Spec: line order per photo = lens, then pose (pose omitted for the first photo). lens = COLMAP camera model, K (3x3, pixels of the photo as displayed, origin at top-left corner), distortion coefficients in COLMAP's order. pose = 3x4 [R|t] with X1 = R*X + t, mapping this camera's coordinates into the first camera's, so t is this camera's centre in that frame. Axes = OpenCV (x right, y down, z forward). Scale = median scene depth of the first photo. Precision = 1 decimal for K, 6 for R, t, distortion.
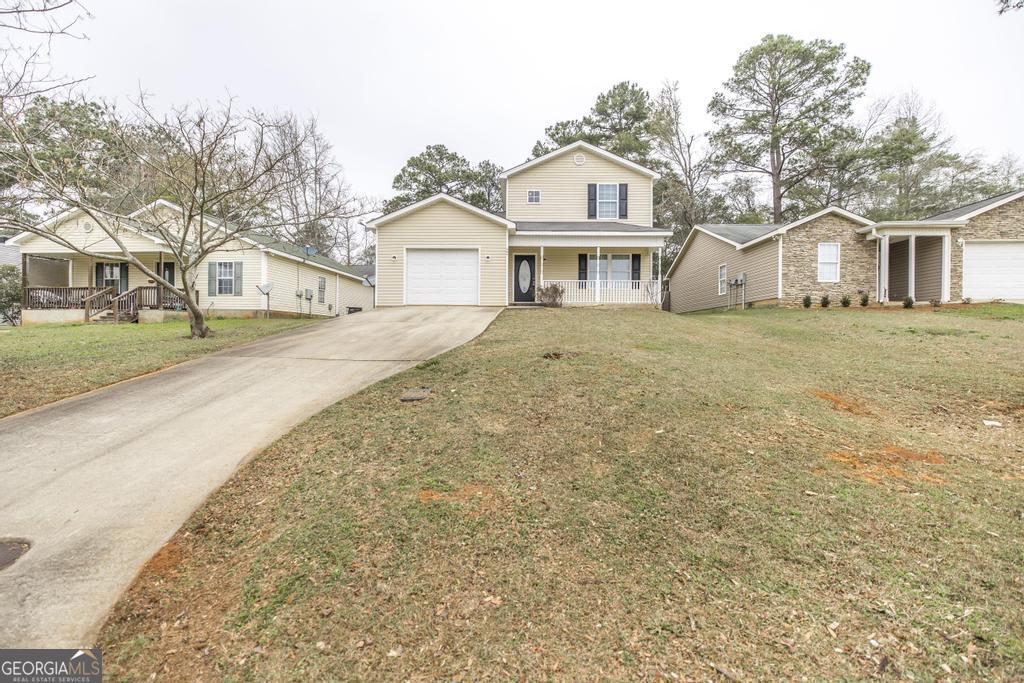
lens RADIAL K [[433.3, 0, 514.8], [0, 433.3, 337.7], [0, 0, 1]] dist [0.005944, 0.000653]
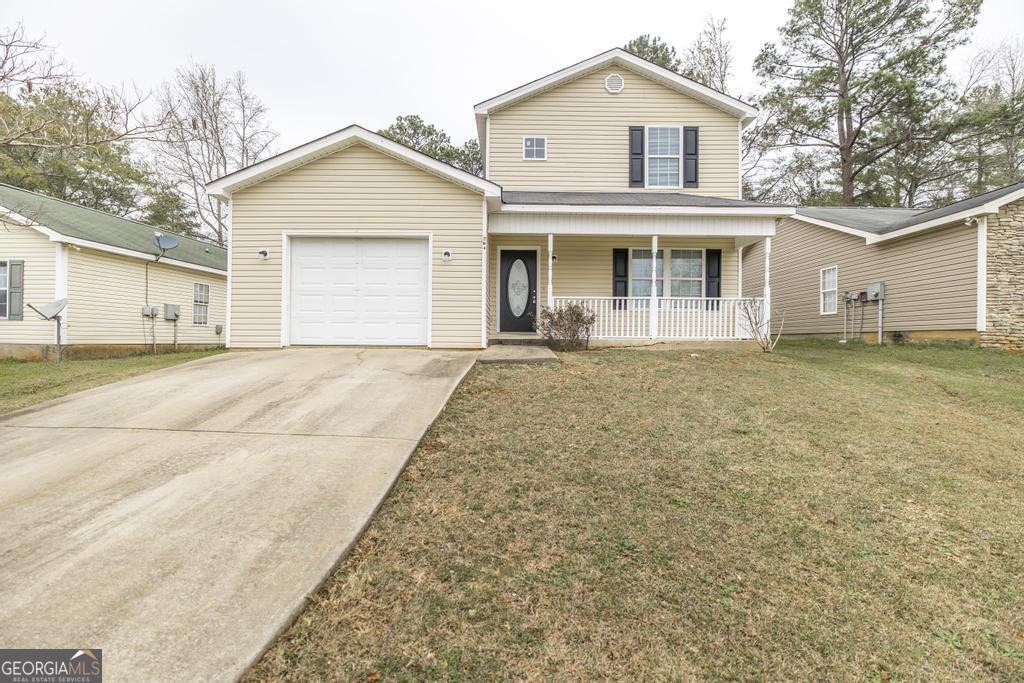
lens RADIAL K [[472.6, 0, 514.9], [0, 472.6, 339.4], [0, 0, 1]] dist [-0.002853, 0.001361]
pose [[0.999868, 0.001275, 0.016226, 0.008231], [-0.001171, 0.999979, -0.006428, -0.069457], [-0.016233, 0.006408, 0.999848, 0.379827]]
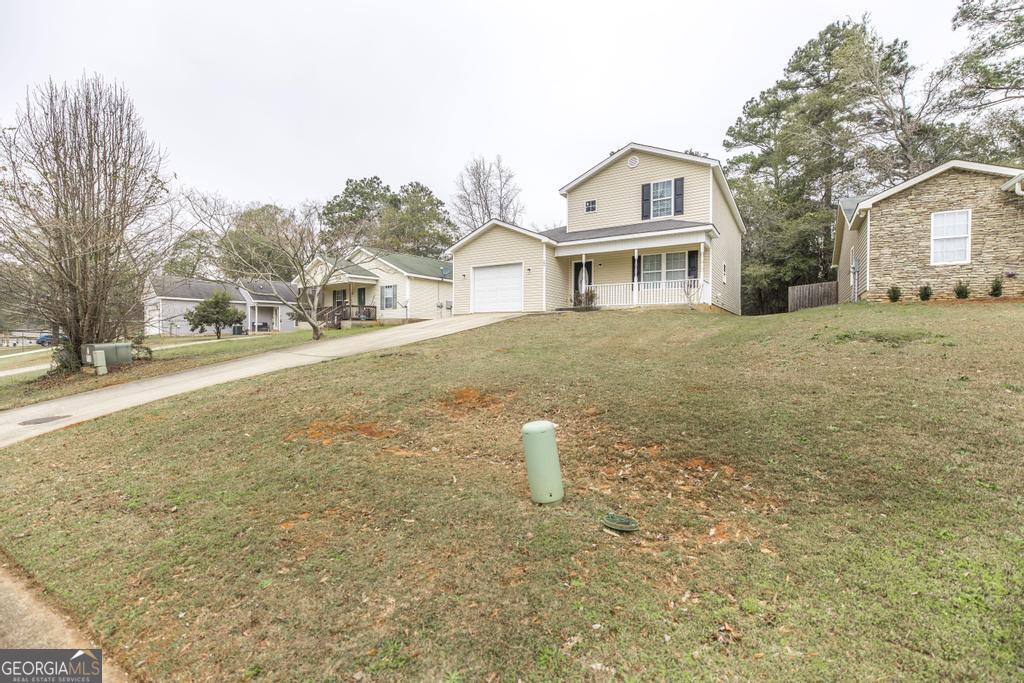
lens RADIAL K [[433.3, 0, 522.0], [0, 433.3, 337.2], [0, 0, 1]] dist [0.005944, 0.000653]
pose [[0.863570, -0.000410, -0.504228, 0.430476], [0.000396, 1.000000, -0.000136, -0.005480], [0.504228, -0.000082, 0.863571, 0.002488]]
